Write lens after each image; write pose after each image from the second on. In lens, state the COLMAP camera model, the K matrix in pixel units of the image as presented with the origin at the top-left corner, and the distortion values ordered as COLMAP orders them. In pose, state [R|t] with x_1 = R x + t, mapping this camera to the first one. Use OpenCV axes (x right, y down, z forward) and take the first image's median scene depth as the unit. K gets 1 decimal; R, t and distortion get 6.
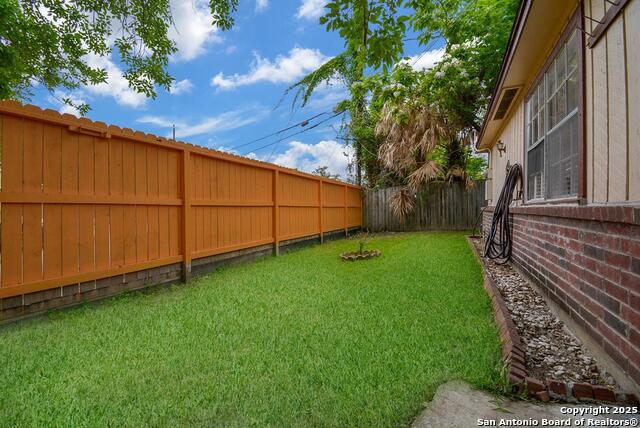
lens RADIAL K [[286.7, 0, 321.8], [0, 286.7, 208.0], [0, 0, 1]] dist [-0.005199, -0.001222]
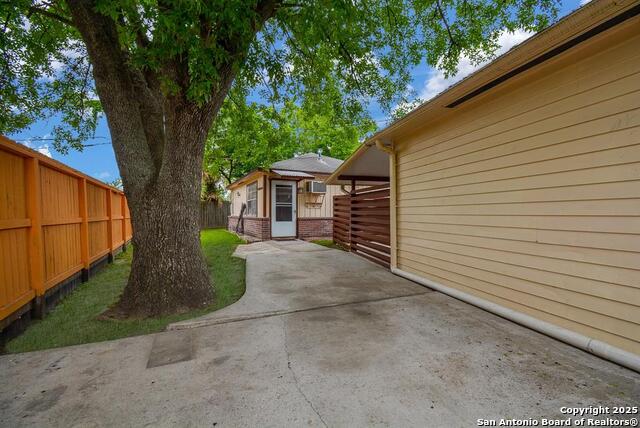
lens RADIAL K [[286.7, 0, 321.8], [0, 286.7, 208.0], [0, 0, 1]] dist [-0.005199, -0.001222]
pose [[0.628441, -0.018981, 0.777626, -1.208743], [0.033017, 0.999452, -0.002287, -0.059531], [-0.777157, 0.027112, 0.628723, -1.609809]]
